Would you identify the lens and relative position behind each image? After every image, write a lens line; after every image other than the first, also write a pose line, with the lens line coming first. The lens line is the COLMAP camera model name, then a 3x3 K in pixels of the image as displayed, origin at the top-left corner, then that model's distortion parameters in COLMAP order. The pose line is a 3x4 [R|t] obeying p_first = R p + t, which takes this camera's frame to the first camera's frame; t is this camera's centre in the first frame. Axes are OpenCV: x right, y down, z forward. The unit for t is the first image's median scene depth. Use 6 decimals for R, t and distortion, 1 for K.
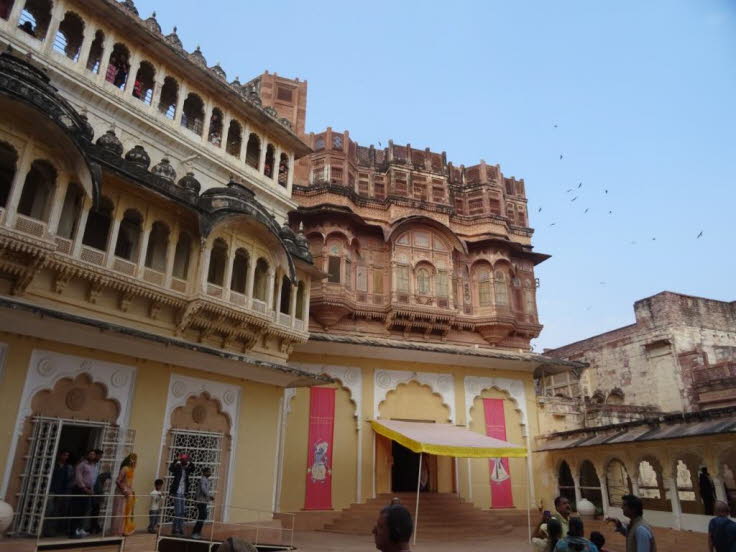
lens RADIAL K [[531.5, 0, 368.2], [0, 531.5, 278.6], [0, 0, 1]] dist [0.026555, -0.026129]
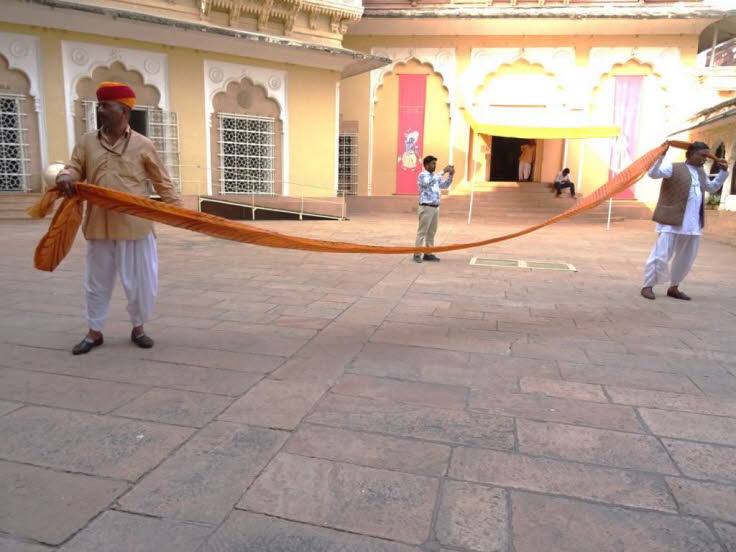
lens RADIAL K [[531.5, 0, 370.7], [0, 531.5, 275.3], [0, 0, 1]] dist [0.026555, -0.026129]
pose [[0.908639, 0.081519, -0.409549, 0.358367], [0.132063, 0.874325, 0.467028, 0.091373], [0.396151, -0.478446, 0.783680, 0.090962]]
